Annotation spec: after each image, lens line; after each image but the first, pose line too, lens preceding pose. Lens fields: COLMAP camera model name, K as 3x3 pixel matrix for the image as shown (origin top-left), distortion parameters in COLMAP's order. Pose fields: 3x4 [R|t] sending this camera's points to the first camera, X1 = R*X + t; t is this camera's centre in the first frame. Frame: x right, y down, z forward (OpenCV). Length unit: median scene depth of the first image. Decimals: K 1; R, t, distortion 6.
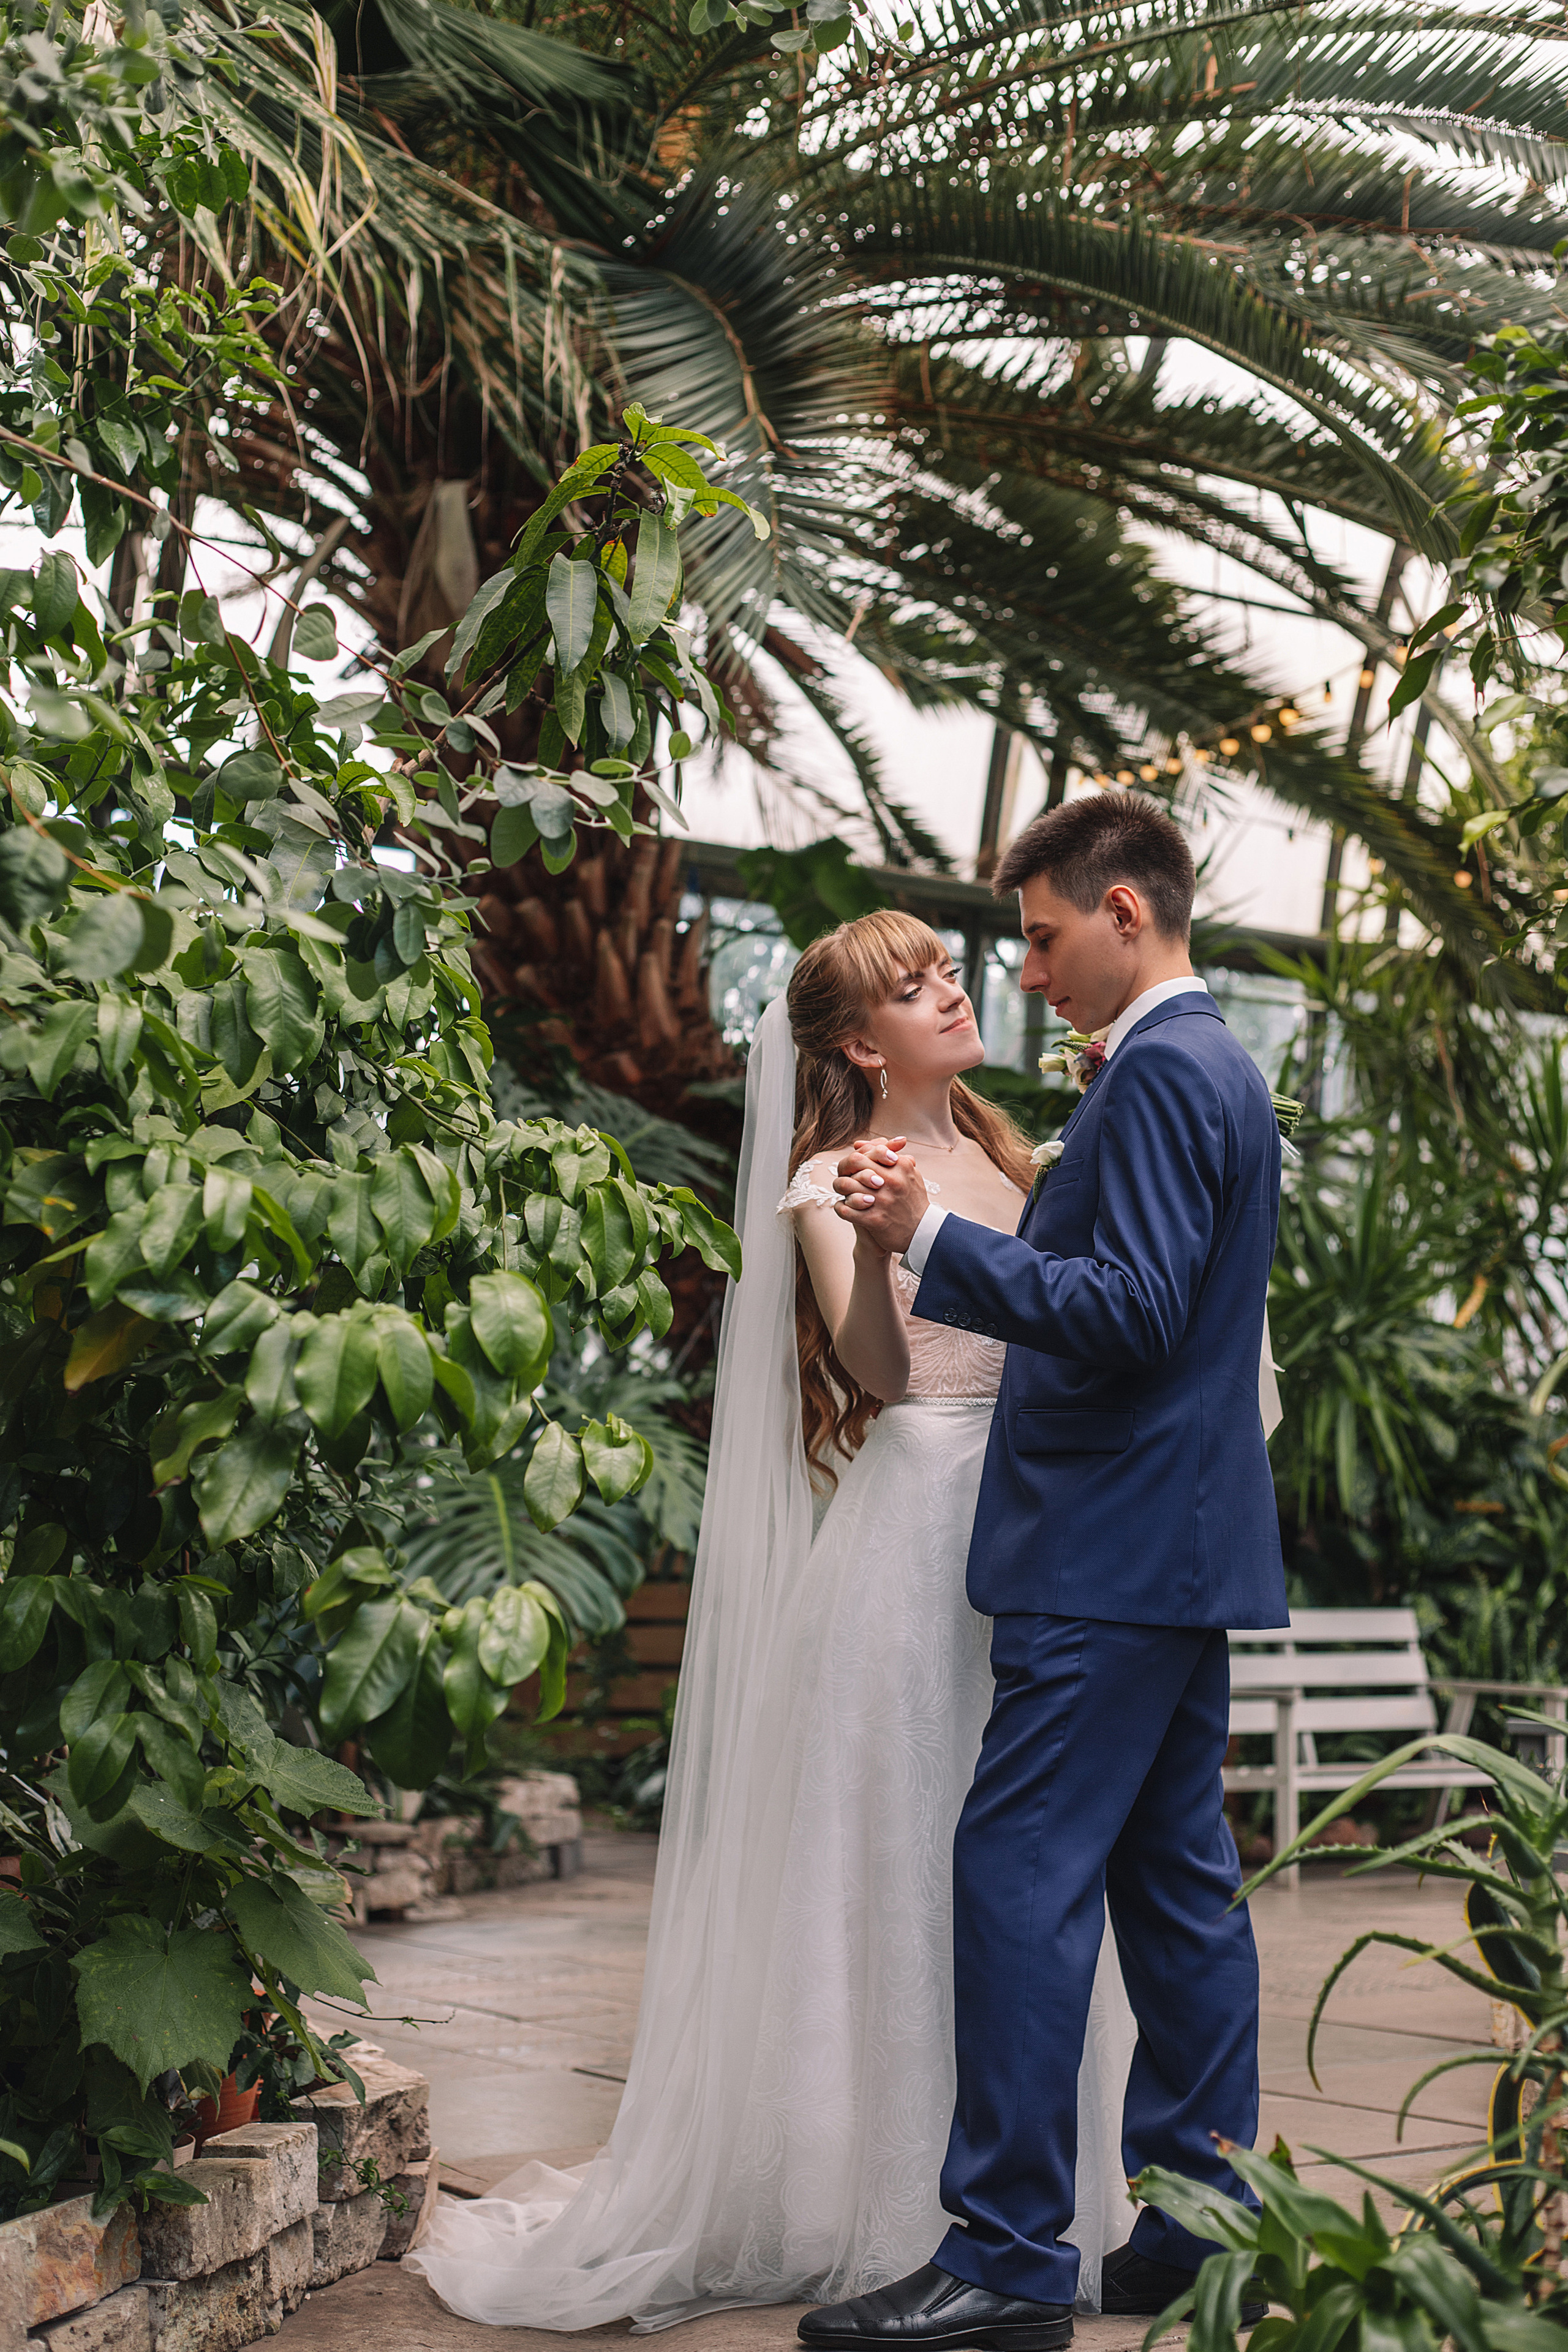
lens RADIAL K [[3366.9, 0, 784.2], [0, 3366.9, 1162.5], [0, 0, 1]] dist [0.002472, 0.000000]
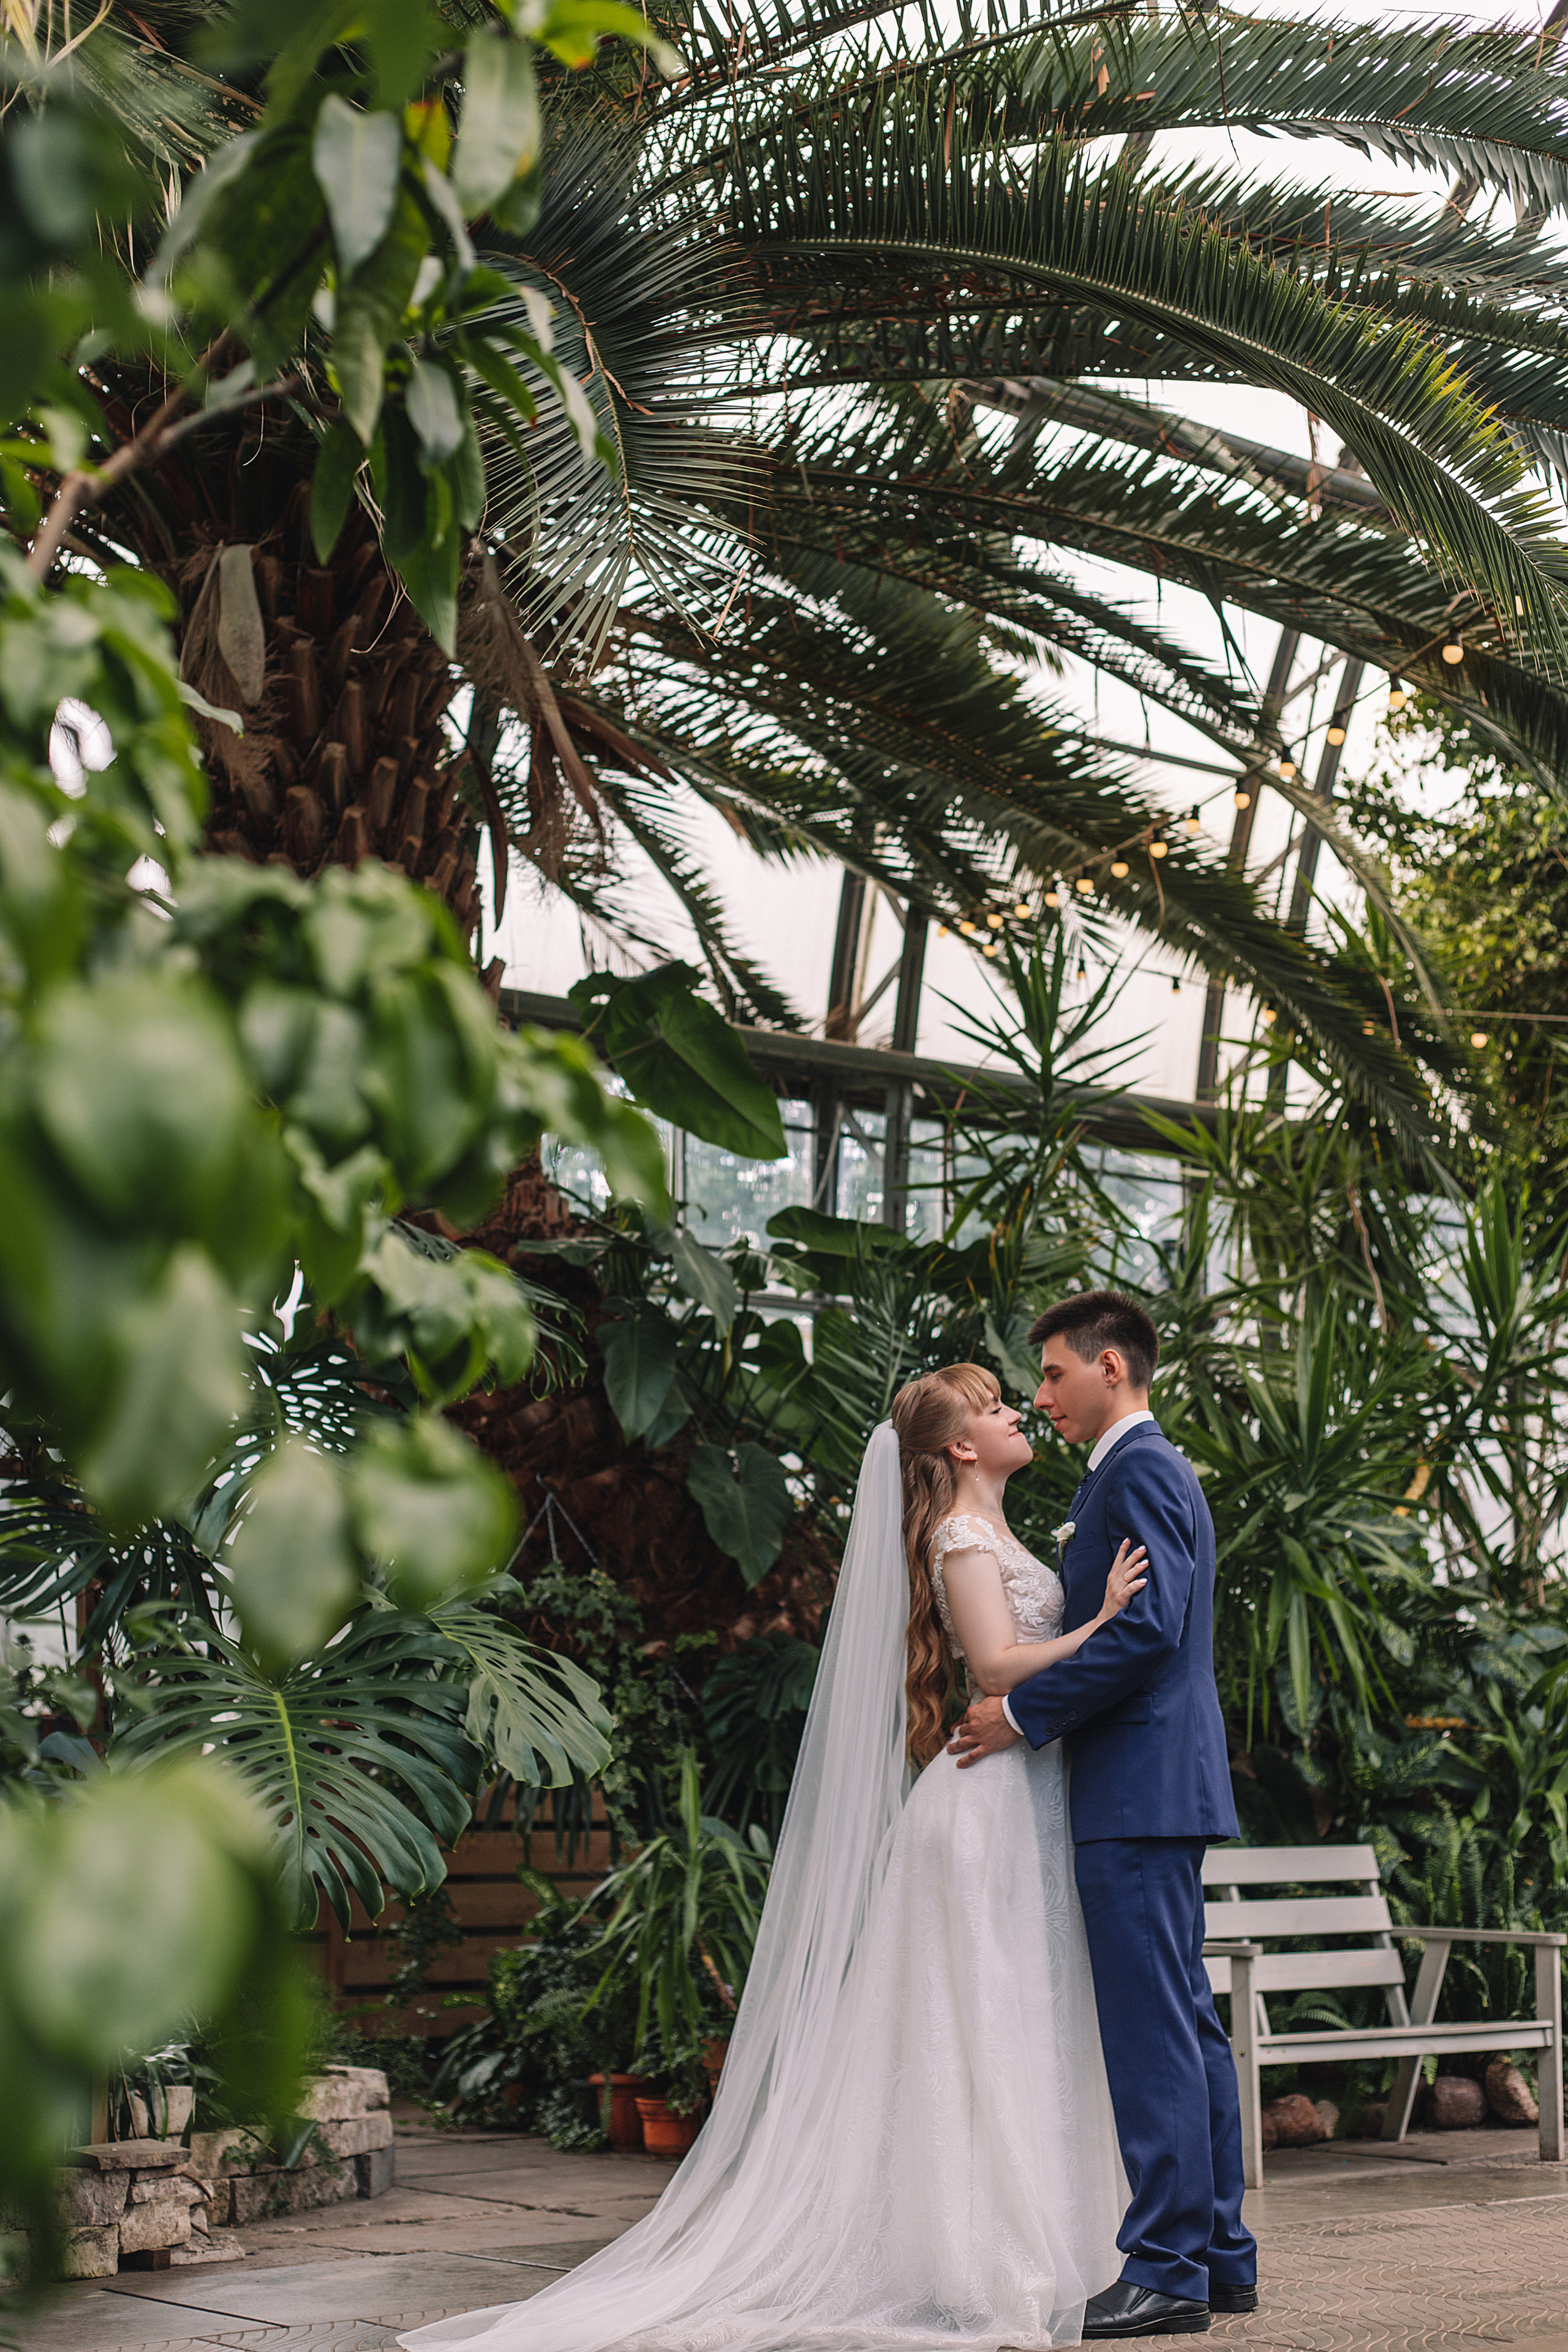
lens RADIAL K [[3366.9, 0, 777.9], [0, 3366.9, 1120.7], [0, 0, 1]] dist [0.002472, 0.000000]
pose [[0.998517, -0.010025, 0.053503, -0.007532], [0.014564, 0.996262, -0.085143, 0.020614], [-0.052449, 0.085796, 0.994931, 0.142987]]
